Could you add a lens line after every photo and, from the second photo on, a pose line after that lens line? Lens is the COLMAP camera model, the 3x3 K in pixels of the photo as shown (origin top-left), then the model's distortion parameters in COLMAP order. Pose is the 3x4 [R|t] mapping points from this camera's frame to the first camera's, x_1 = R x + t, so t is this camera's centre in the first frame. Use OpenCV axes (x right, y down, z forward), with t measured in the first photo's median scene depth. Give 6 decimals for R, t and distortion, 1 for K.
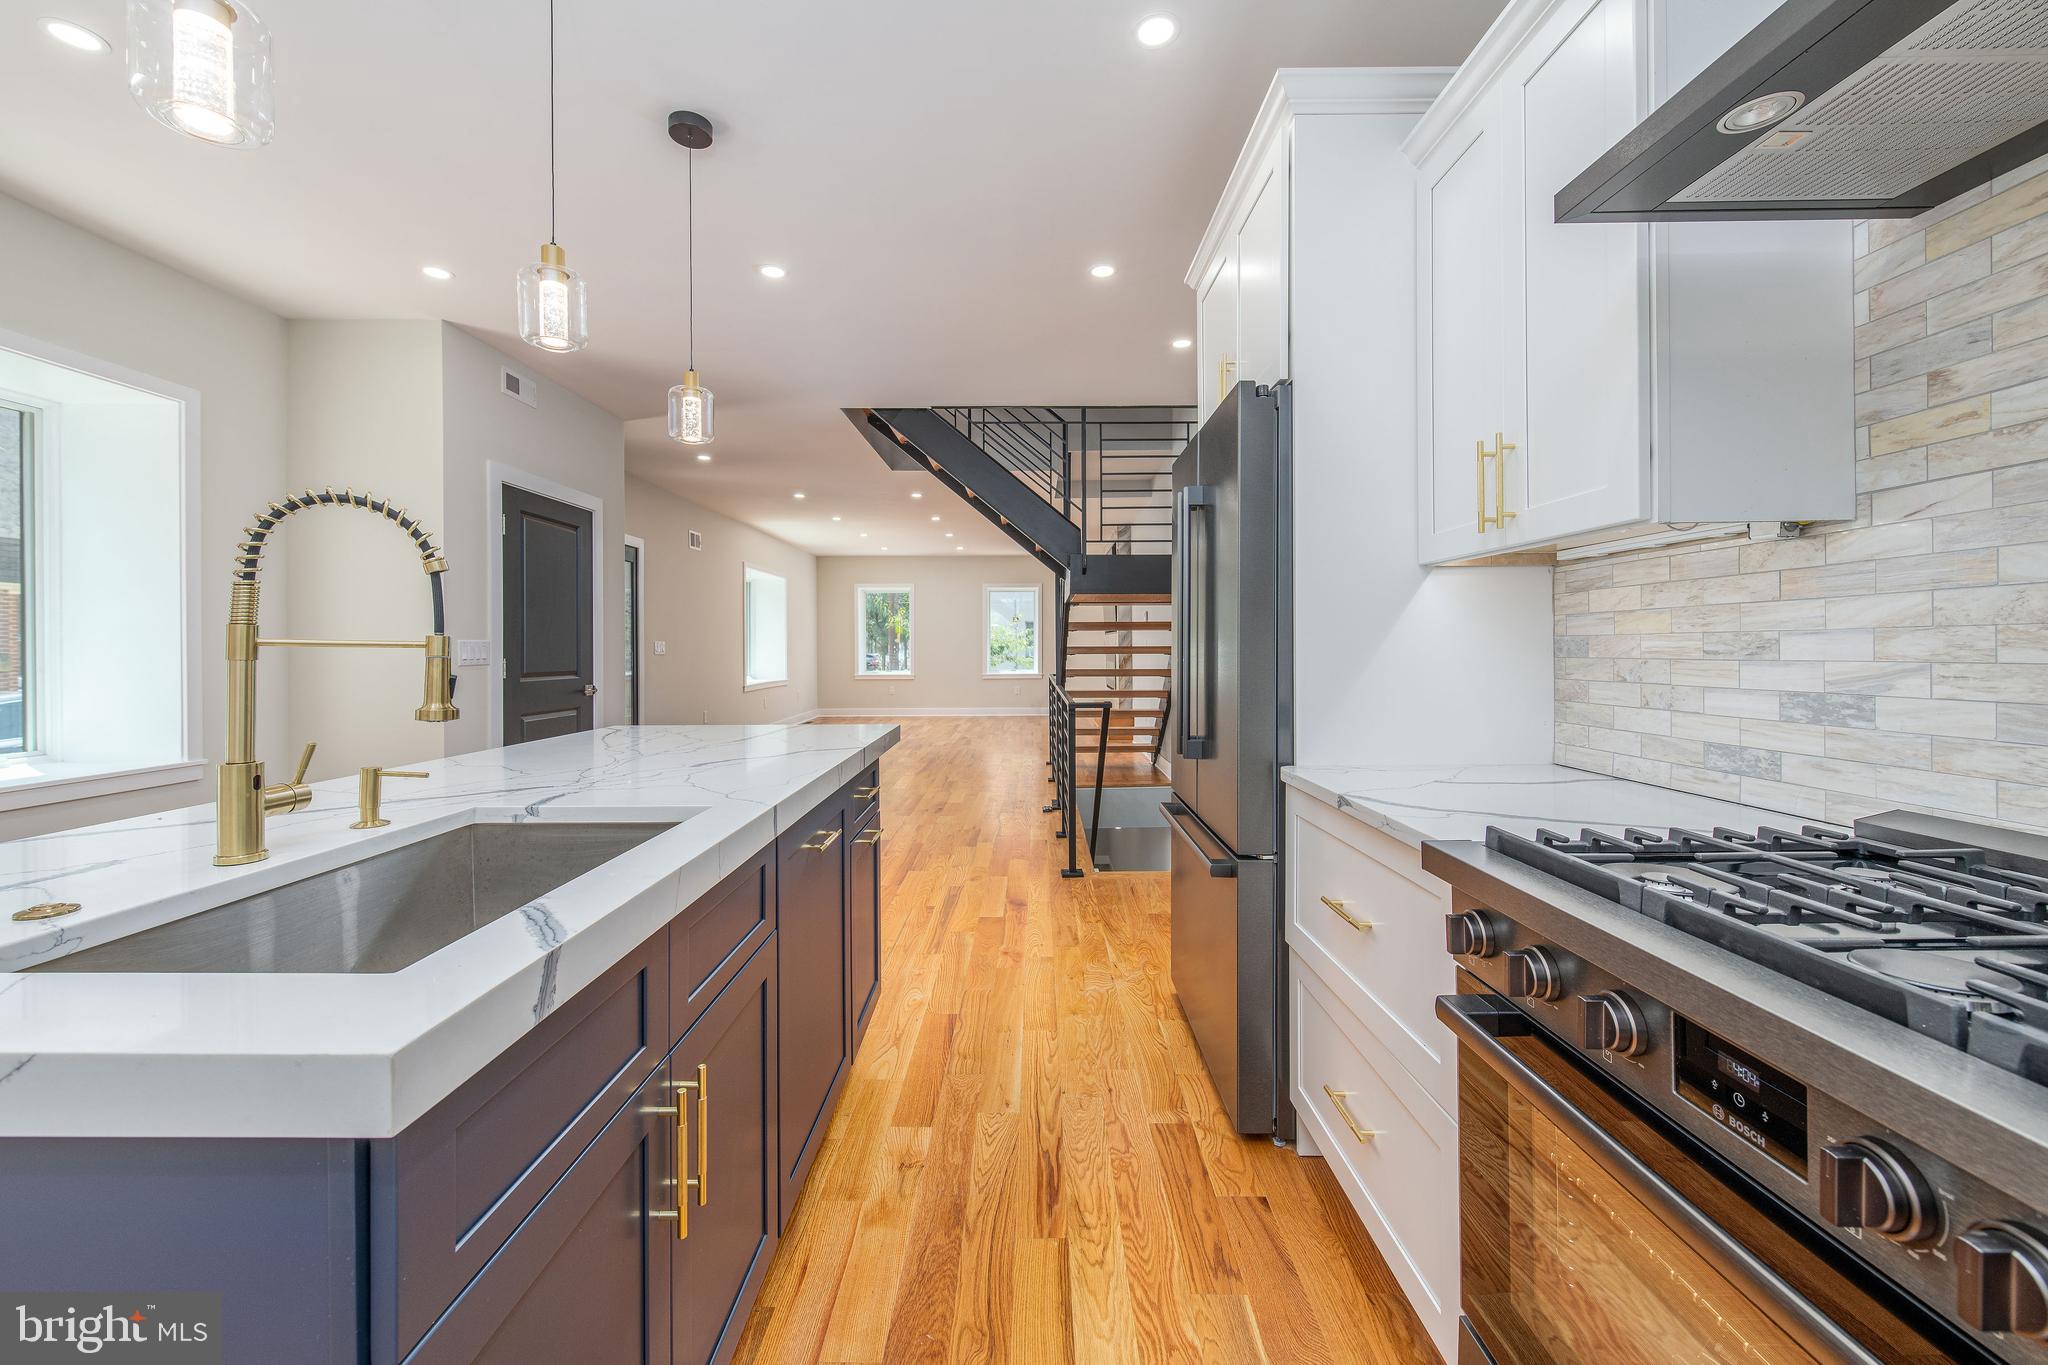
lens RADIAL K [[811.9, 0, 1019.6], [0, 811.9, 650.4], [0, 0, 1]] dist [0.007403, -0.003744]
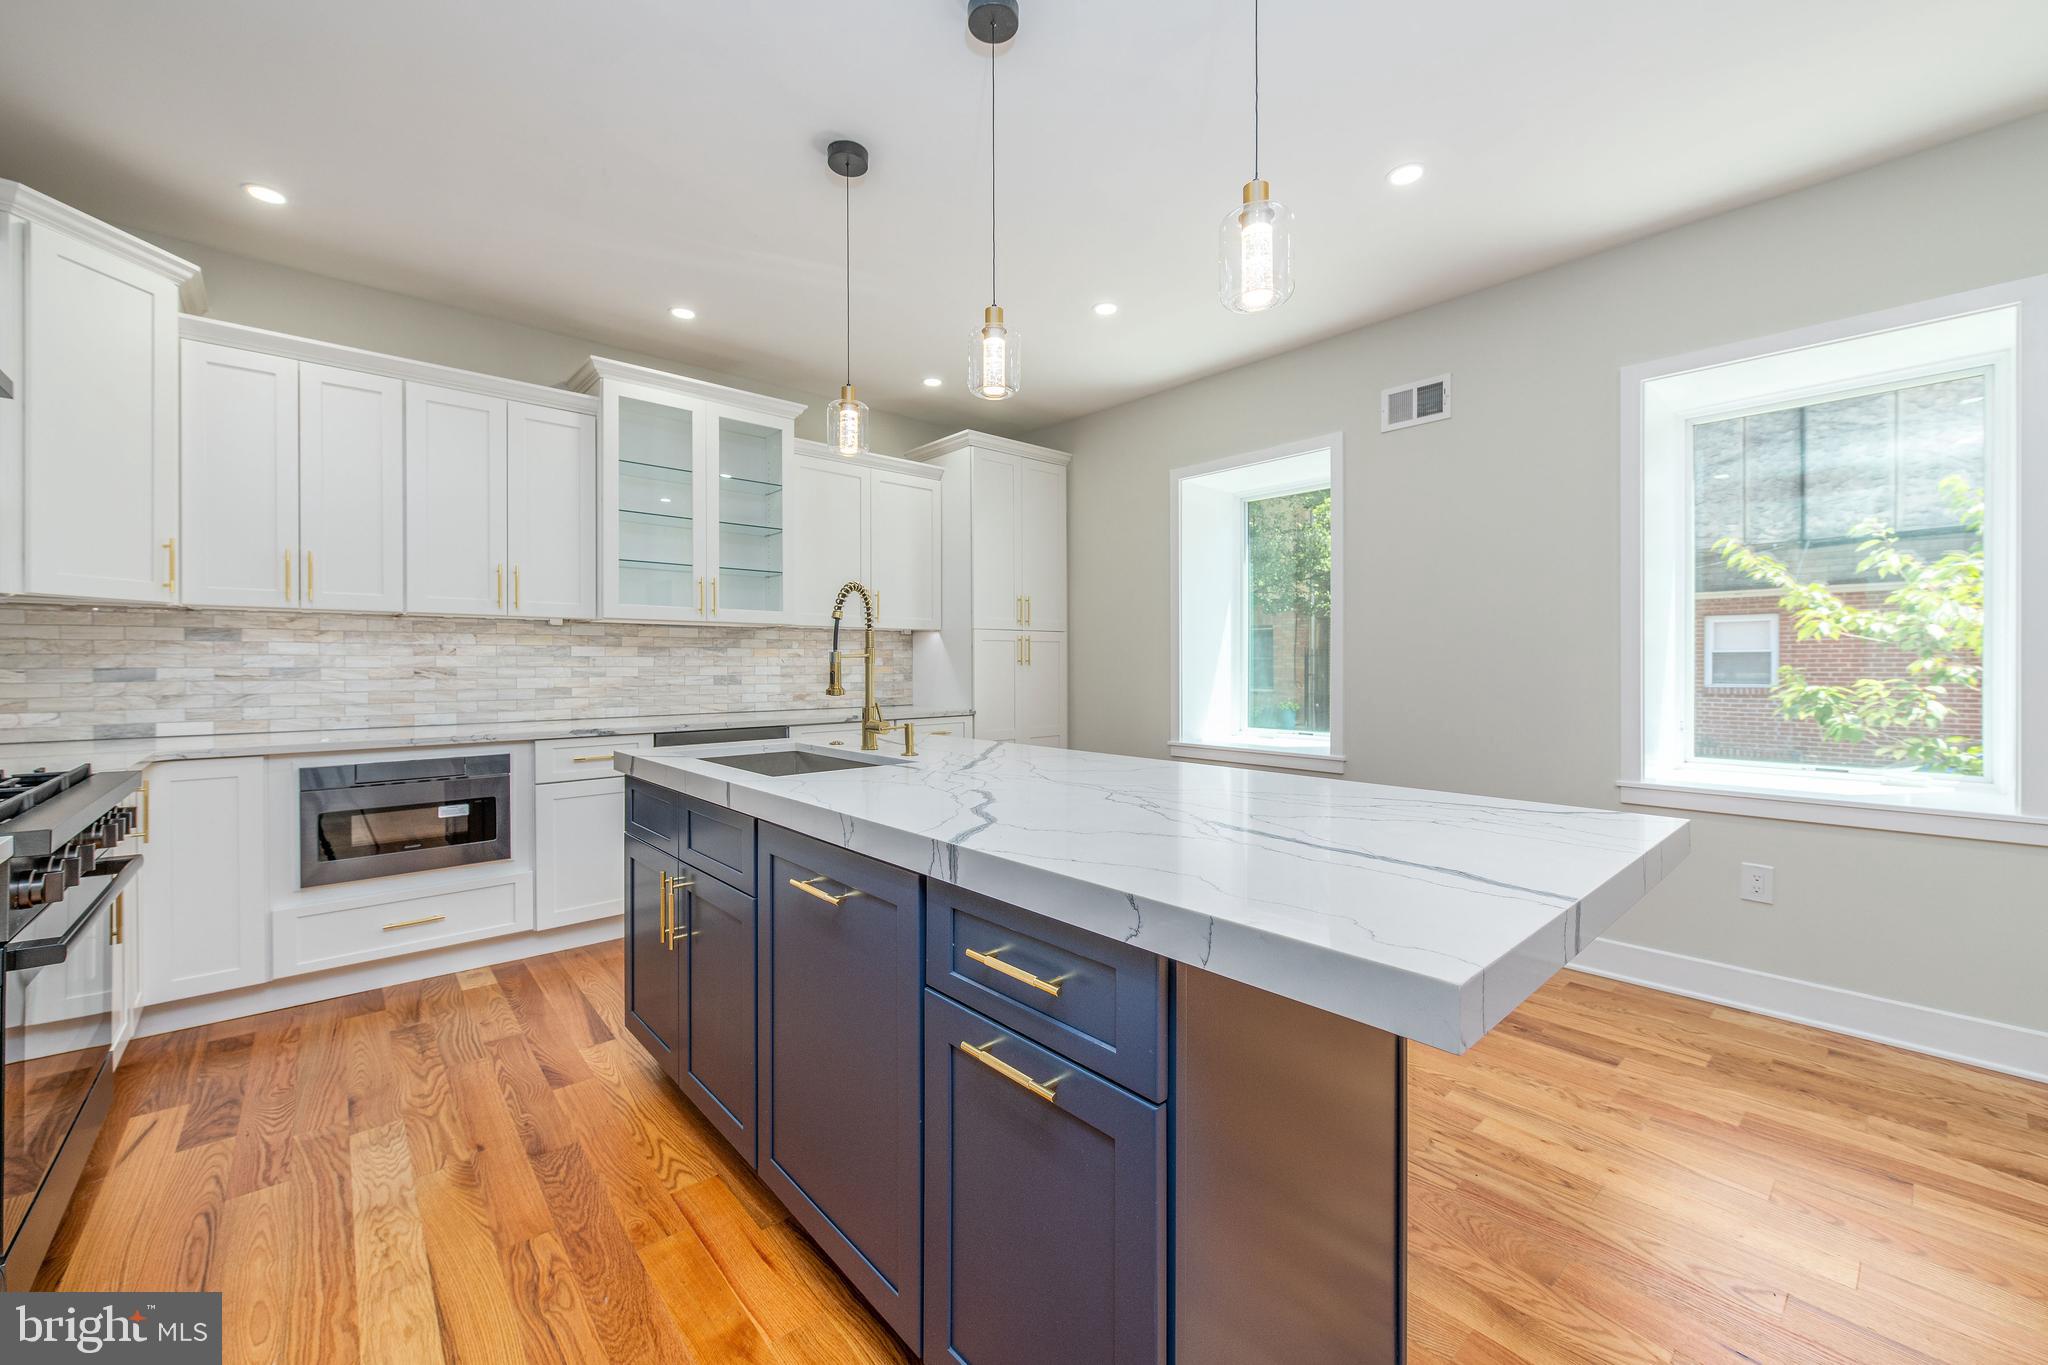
lens RADIAL K [[811.9, 0, 1013.7], [0, 811.9, 658.5], [0, 0, 1]] dist [0.007403, -0.003744]
pose [[-0.747206, 0.001127, -0.664591, 0.172058], [0.002393, 0.999997, -0.000996, 0.001234], [0.664588, -0.002334, -0.747207, 1.845146]]
